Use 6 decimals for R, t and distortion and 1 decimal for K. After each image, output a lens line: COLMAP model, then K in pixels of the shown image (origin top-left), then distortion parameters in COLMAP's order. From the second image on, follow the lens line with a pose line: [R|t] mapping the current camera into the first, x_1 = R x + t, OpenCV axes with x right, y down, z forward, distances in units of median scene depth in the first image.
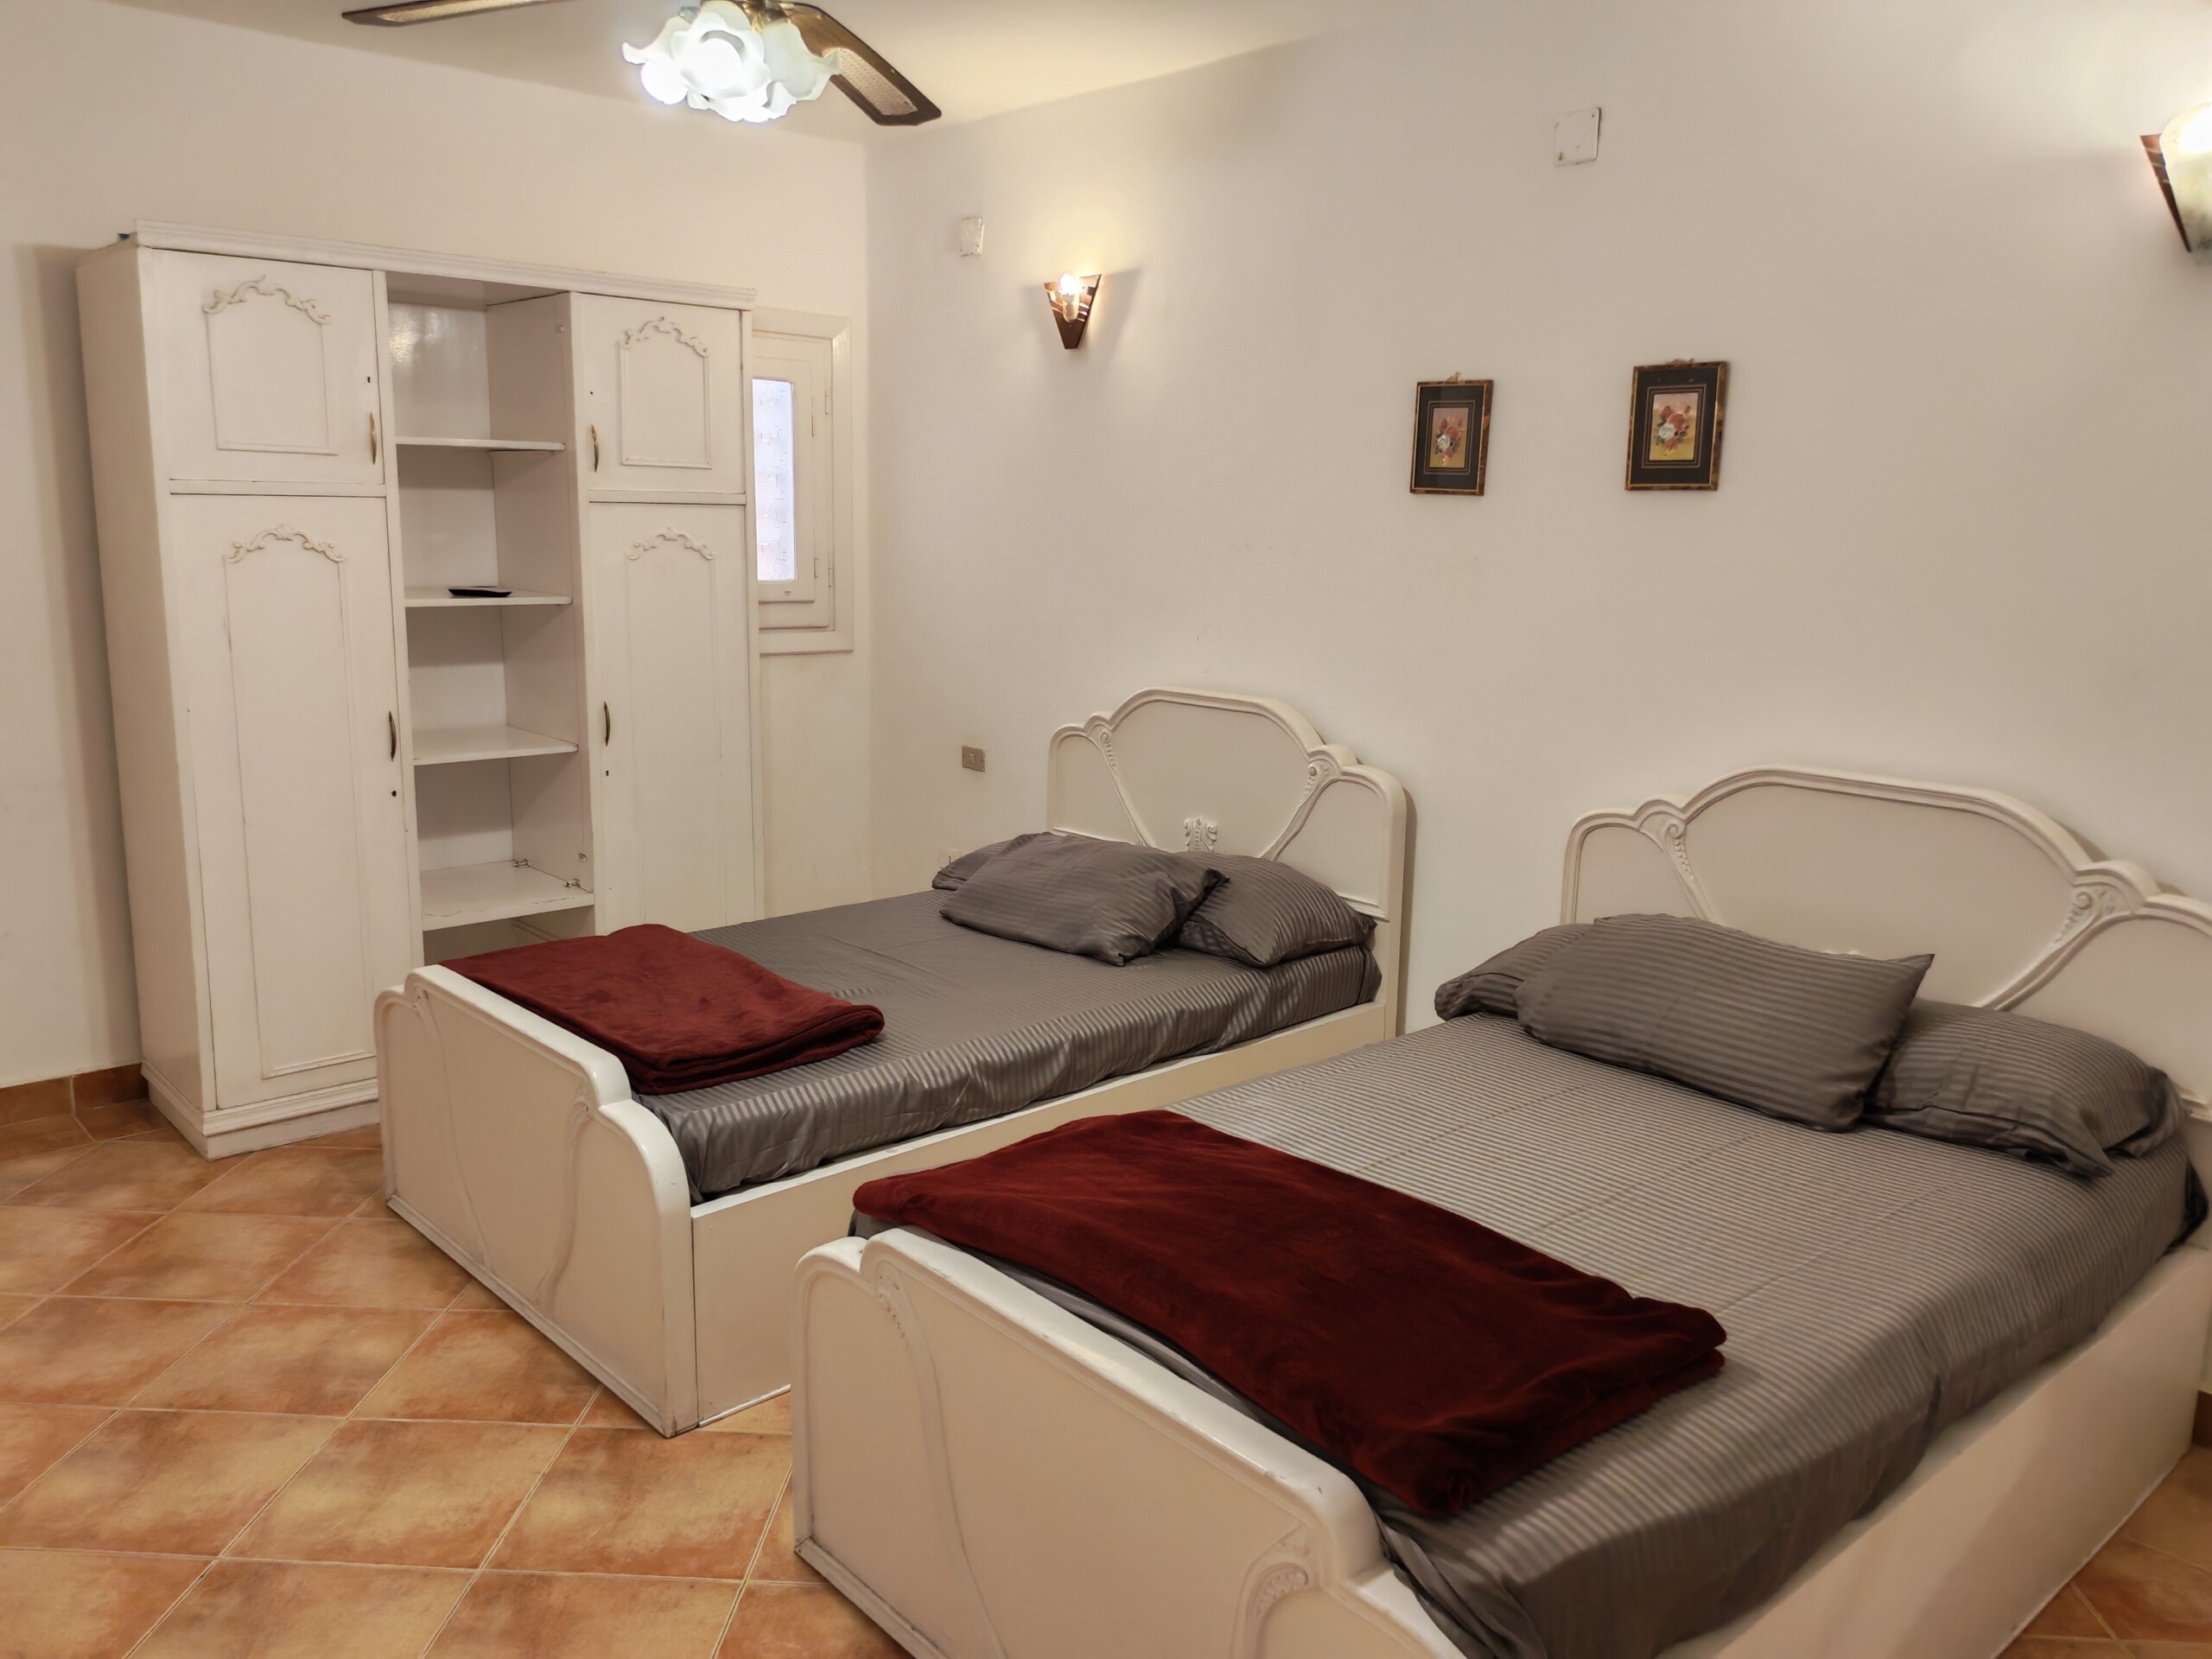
lens RADIAL K [[1694.3, 0, 1101.5], [0, 1694.3, 818.4], [0, 0, 1]] dist [0.083362, -0.109628]
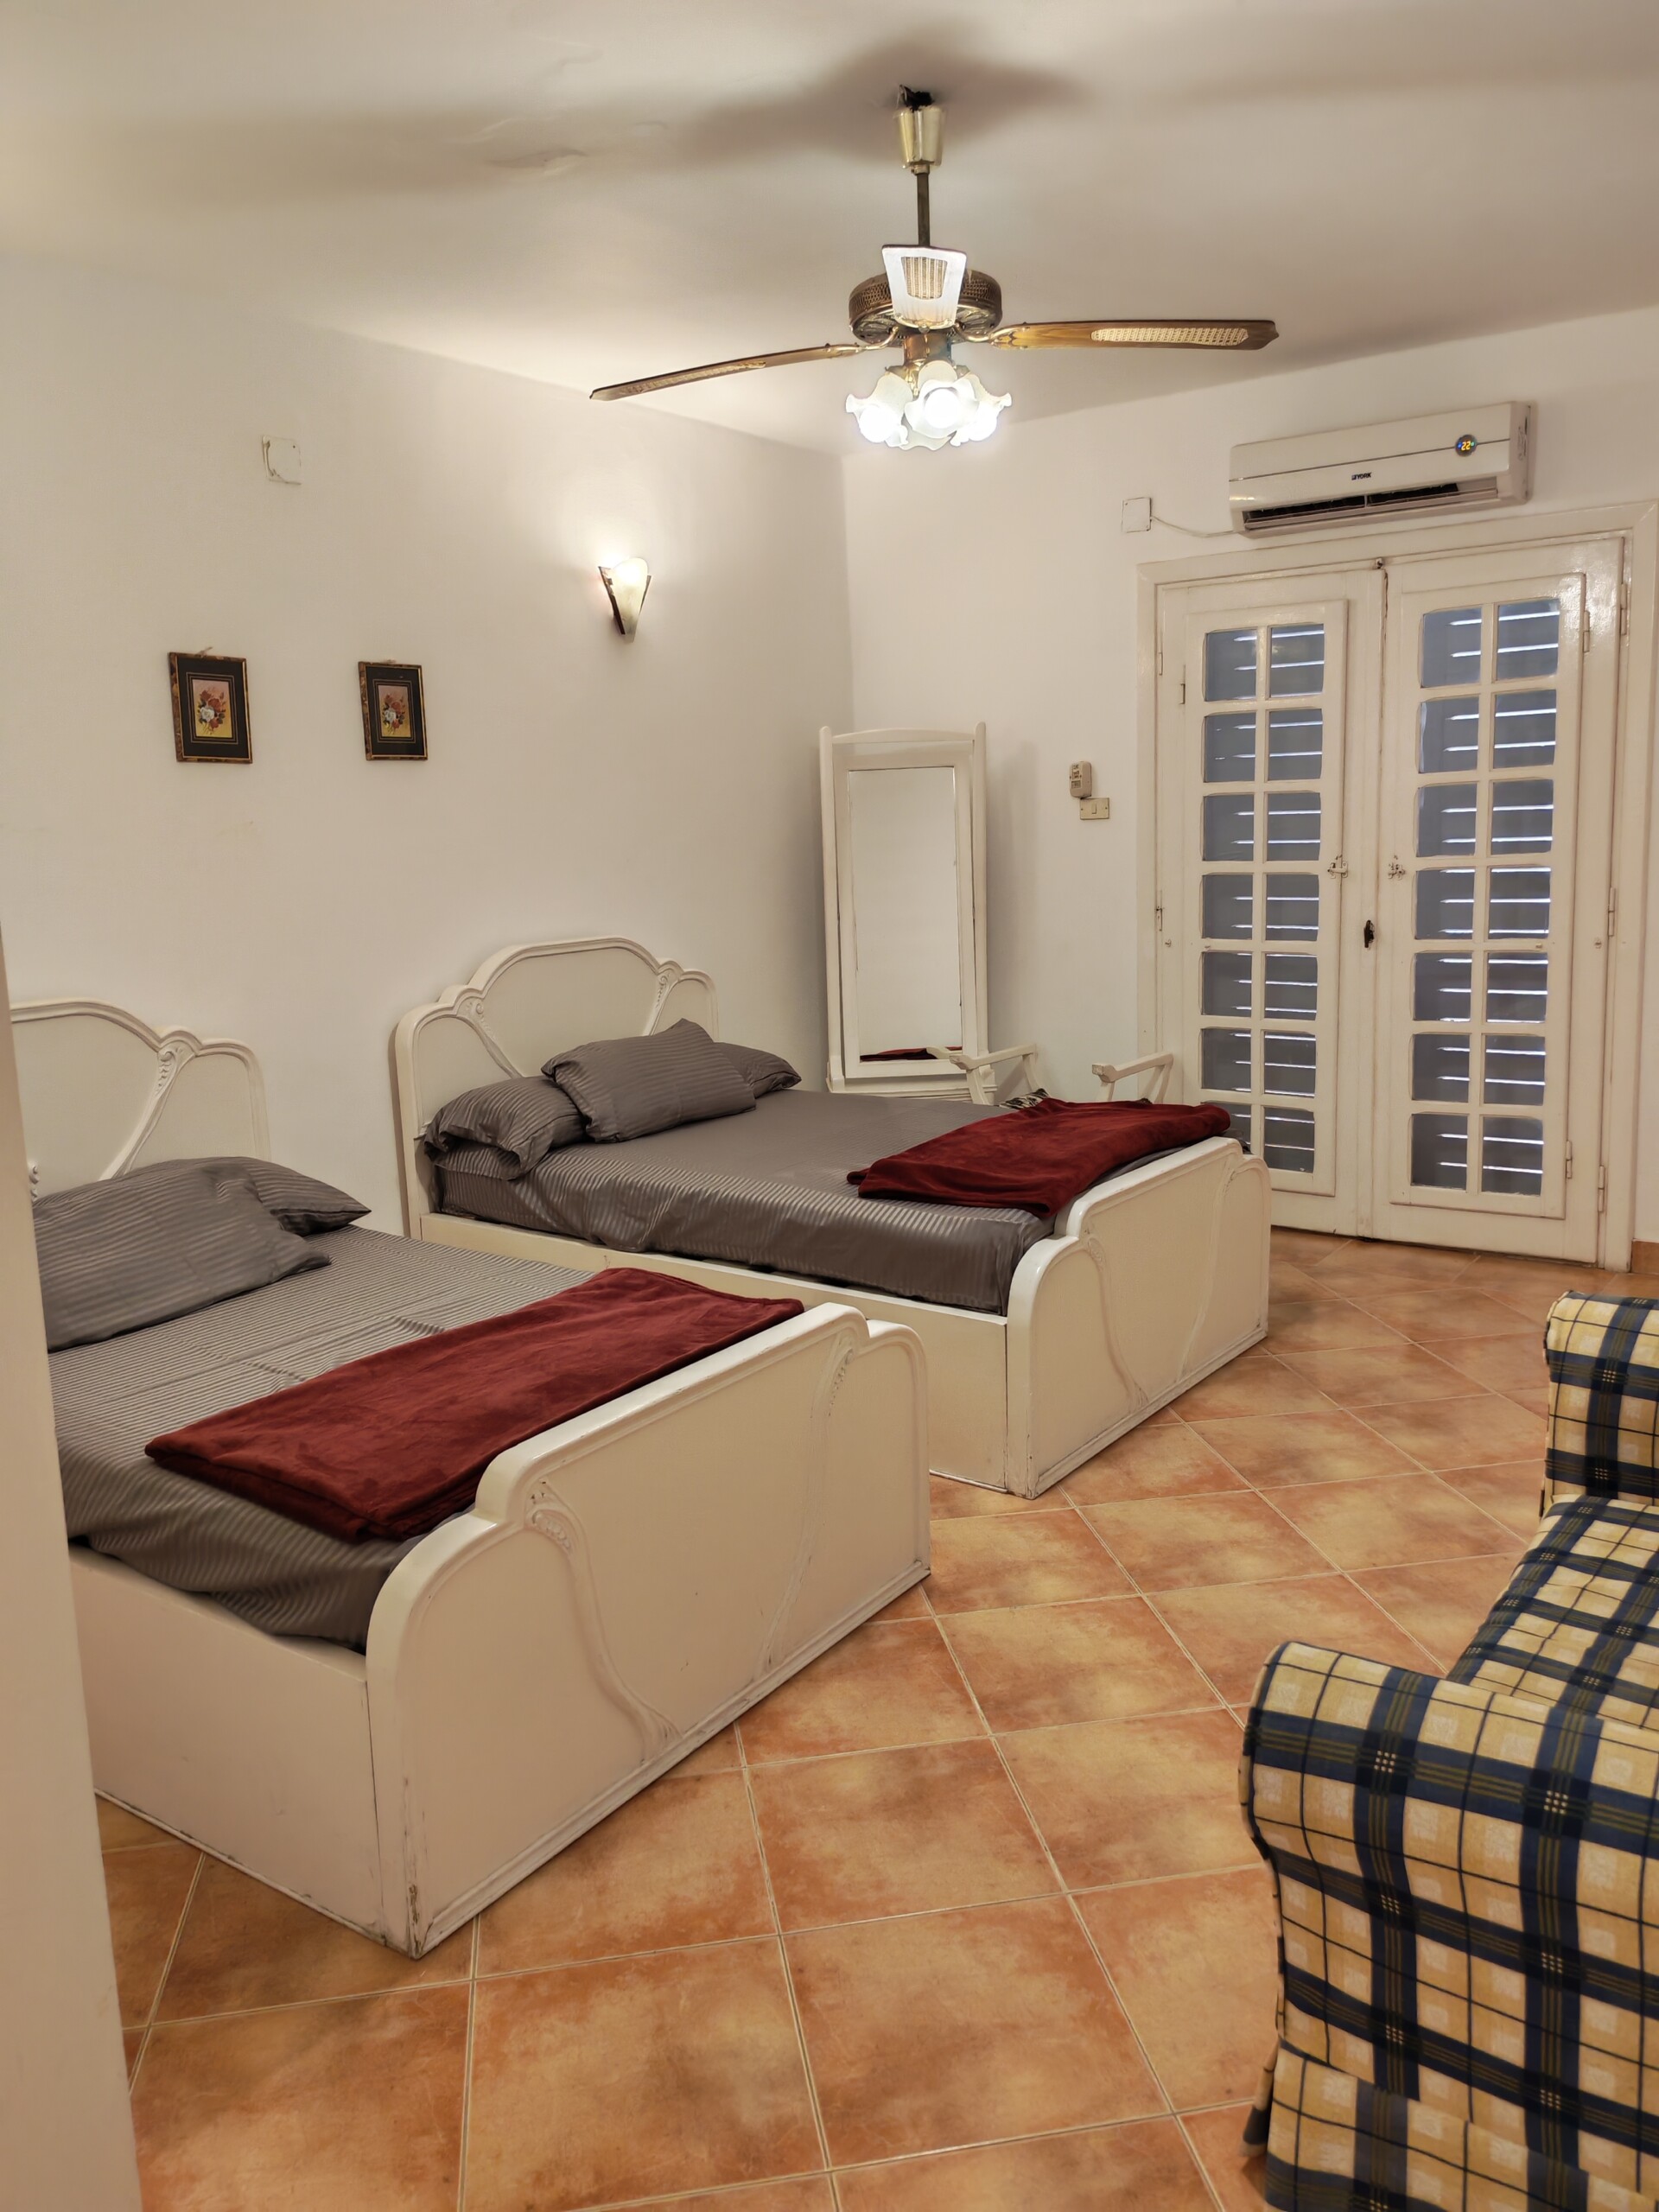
lens RADIAL K [[1694.3, 0, 850.8], [0, 1694.3, 1091.8], [0, 0, 1]] dist [0.083362, -0.109628]
pose [[-0.235102, -0.175855, 0.955930, -1.103691], [0.203878, 0.952695, 0.225402, -0.182690], [-0.950348, 0.247885, -0.188127, 1.030721]]
